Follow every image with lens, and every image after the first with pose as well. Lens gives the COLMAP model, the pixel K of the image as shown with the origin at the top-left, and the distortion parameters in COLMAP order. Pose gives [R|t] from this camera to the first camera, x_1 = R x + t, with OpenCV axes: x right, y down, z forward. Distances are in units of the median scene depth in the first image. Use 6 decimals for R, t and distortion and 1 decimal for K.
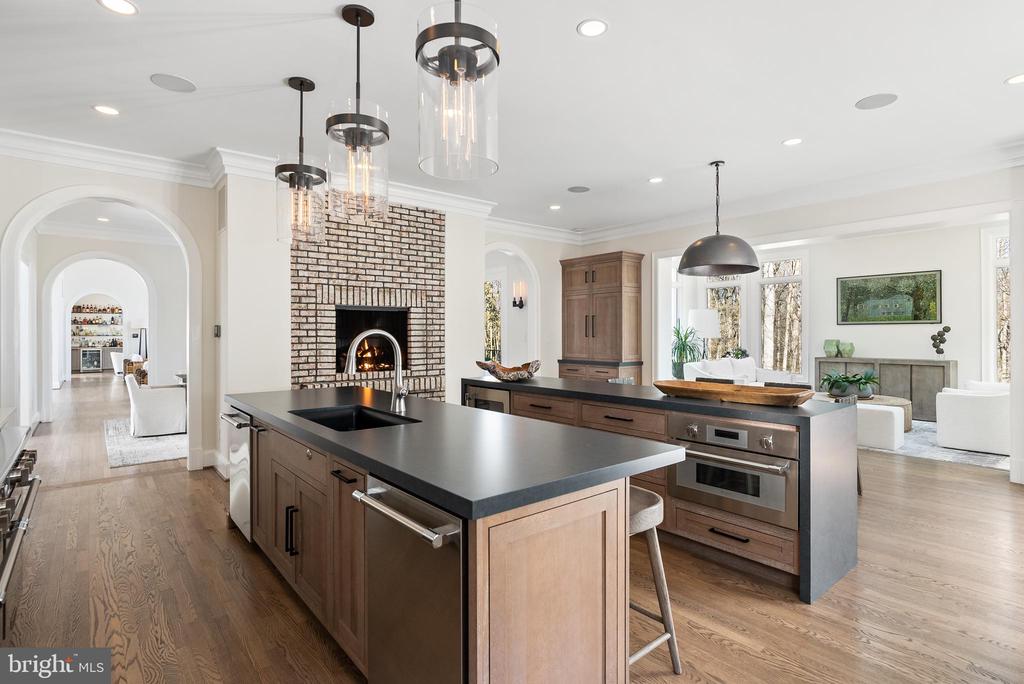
lens RADIAL K [[518.0, 0, 515.3], [0, 518.0, 335.1], [0, 0, 1]] dist [-0.006146, -0.000544]
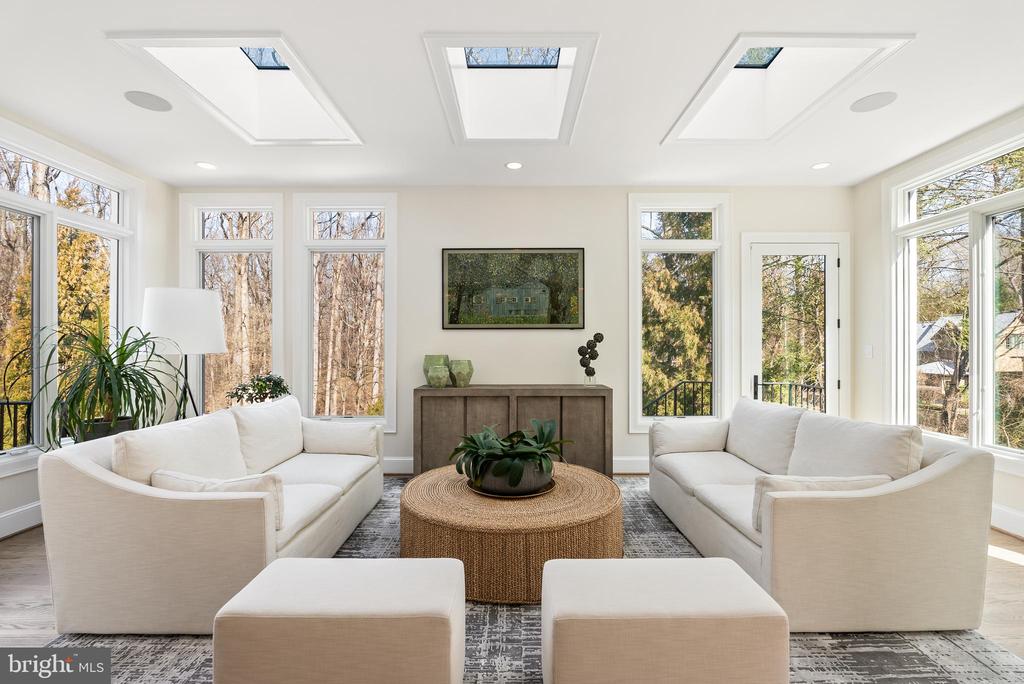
lens RADIAL K [[462.5, 0, 516.6], [0, 462.5, 339.7], [0, 0, 1]] dist [0.000489, -0.000002]
pose [[0.639954, 0.003232, 0.768406, 0.305597], [0.002381, 0.999978, -0.006189, -0.005283], [-0.768409, 0.005790, 0.639932, 0.667900]]
